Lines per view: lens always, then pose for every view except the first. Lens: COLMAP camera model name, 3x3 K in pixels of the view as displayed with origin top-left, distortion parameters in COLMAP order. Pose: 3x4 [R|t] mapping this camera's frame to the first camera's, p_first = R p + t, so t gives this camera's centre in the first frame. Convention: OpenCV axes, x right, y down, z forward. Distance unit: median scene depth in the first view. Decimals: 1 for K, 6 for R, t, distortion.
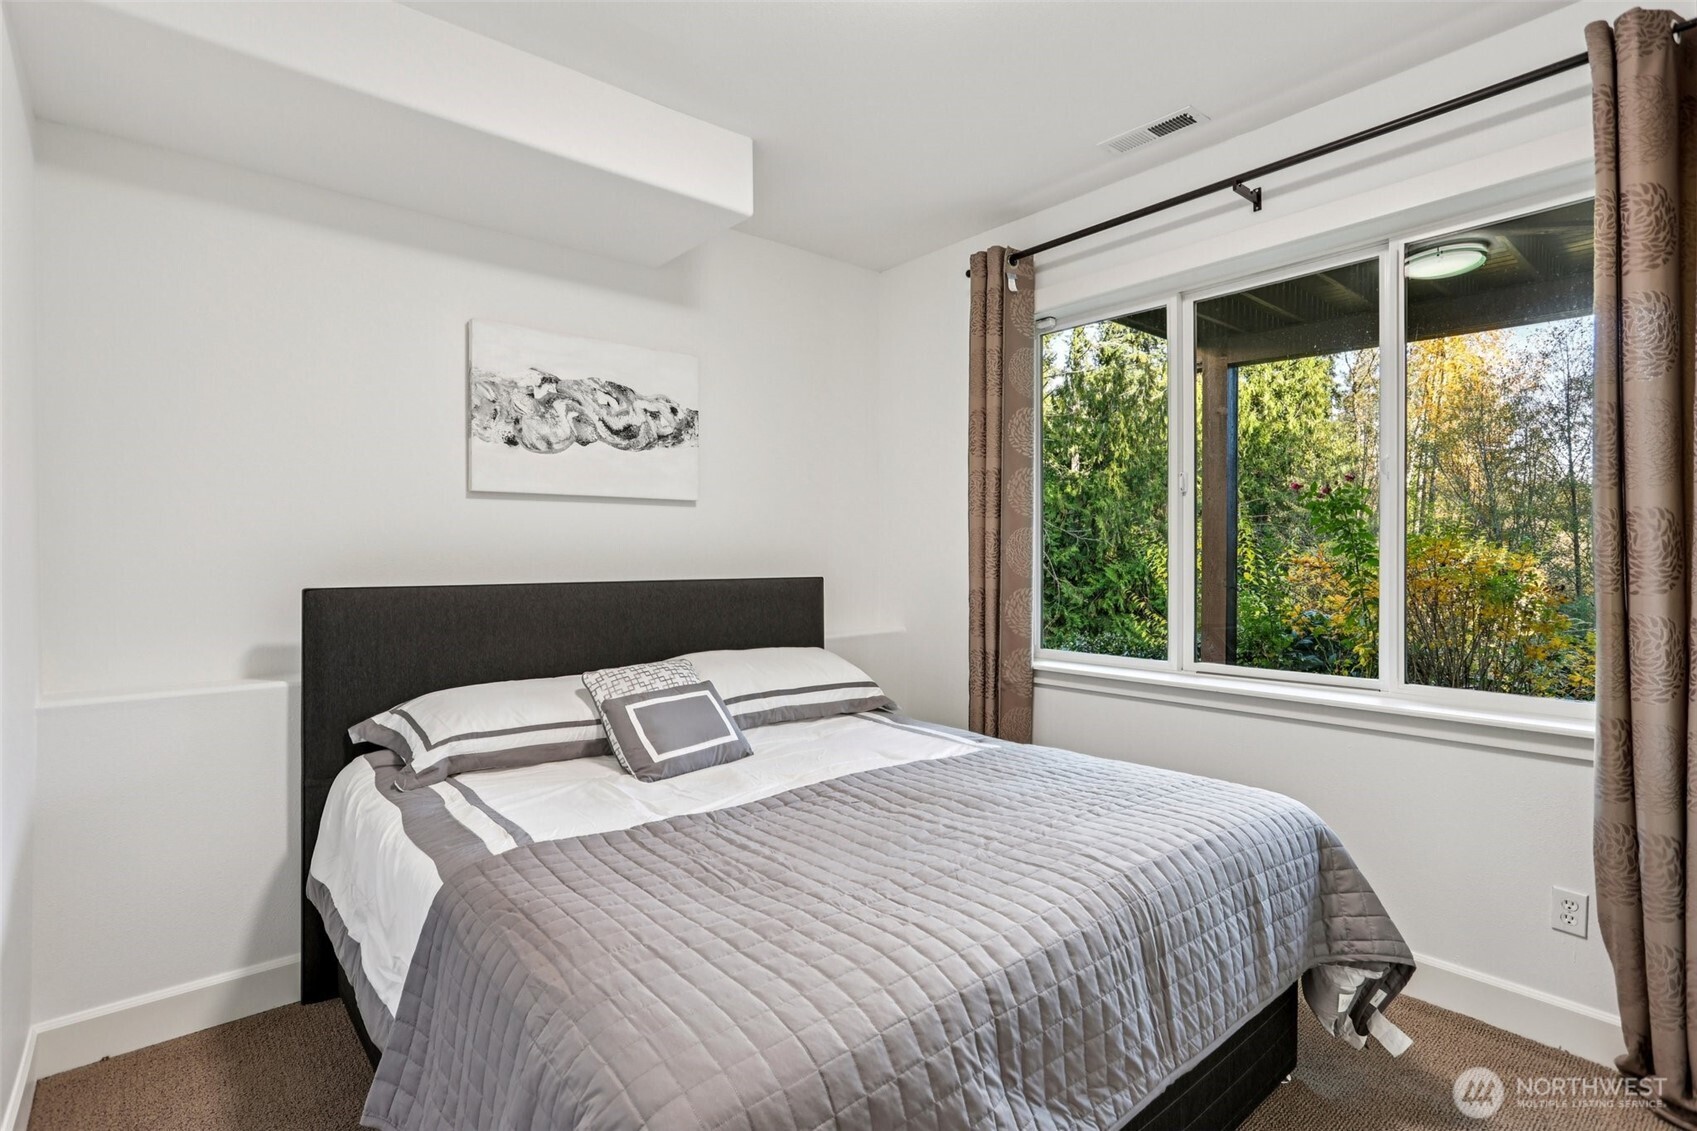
lens RADIAL K [[823.7, 0, 846.3], [0, 823.7, 570.4], [0, 0, 1]] dist [-0.036409, 0.021115]
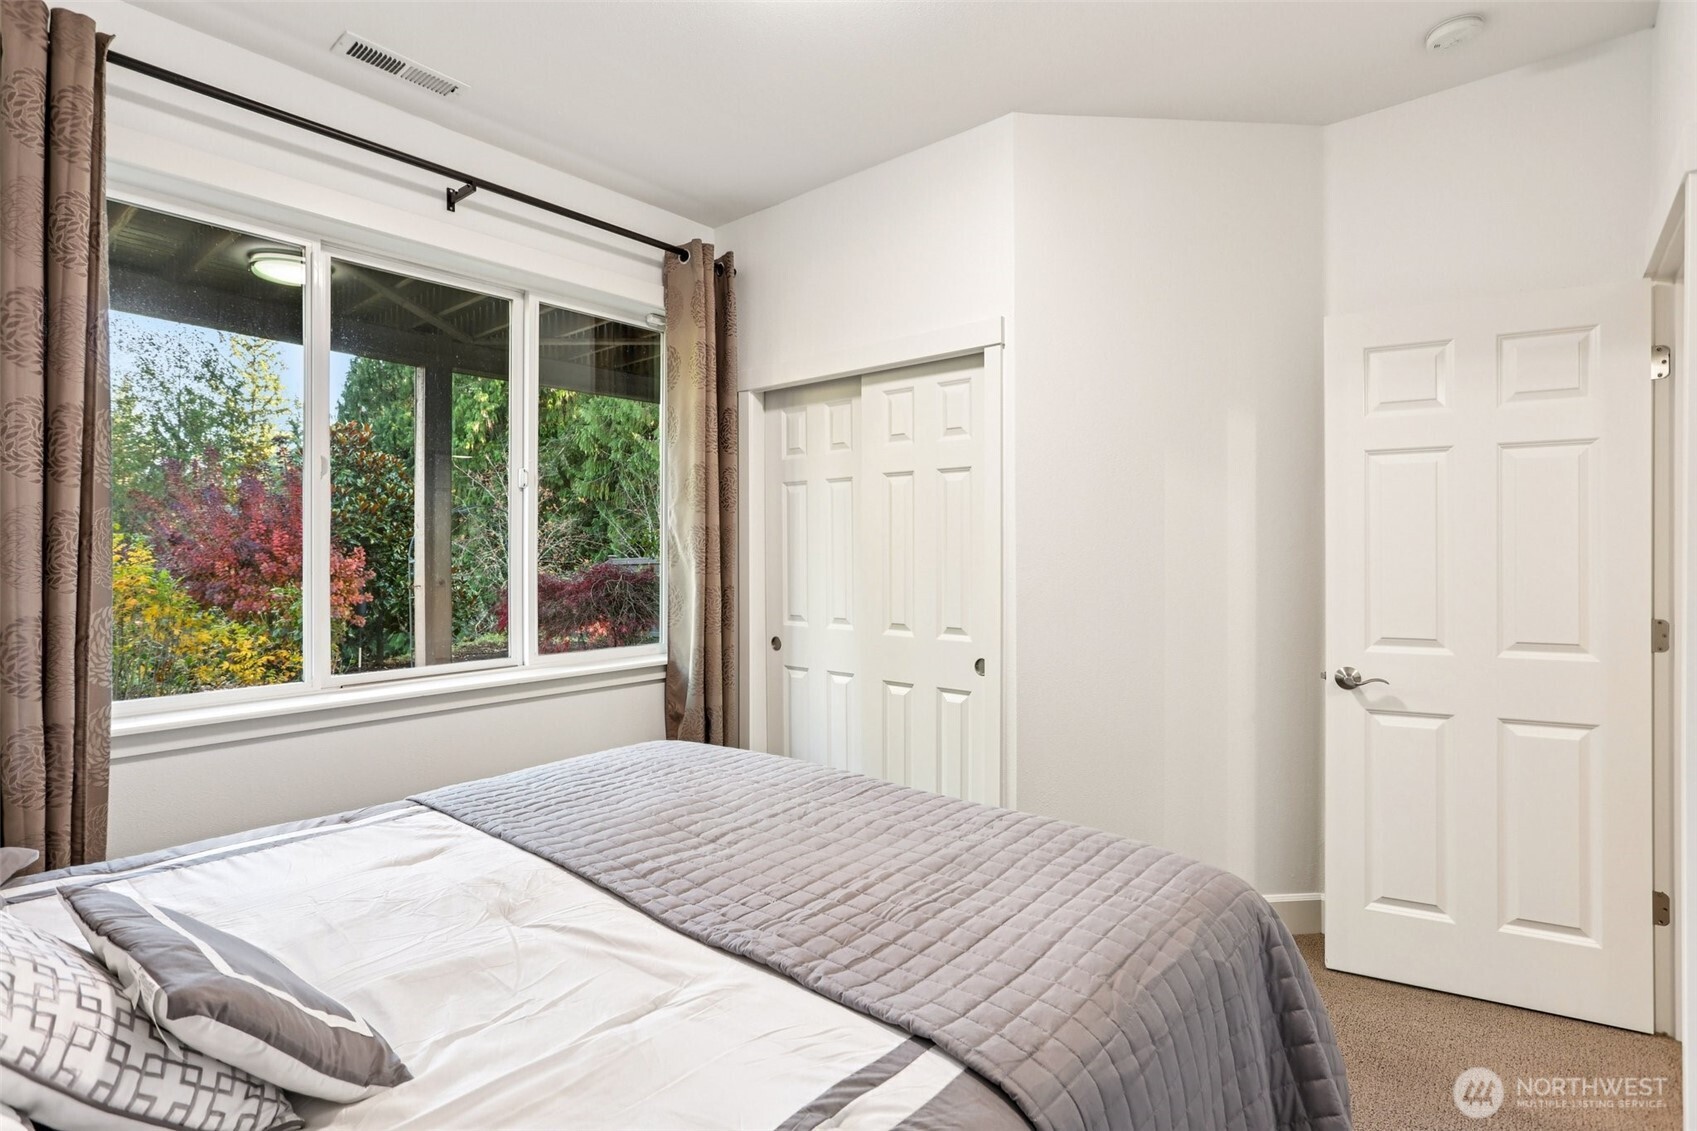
lens RADIAL K [[823.7, 0, 846.3], [0, 823.7, 570.4], [0, 0, 1]] dist [-0.036409, 0.021115]
pose [[-0.171722, -0.020807, 0.984926, -0.770880], [0.019259, 0.999515, 0.024473, -0.015067], [-0.984957, 0.023171, -0.171238, 0.927283]]
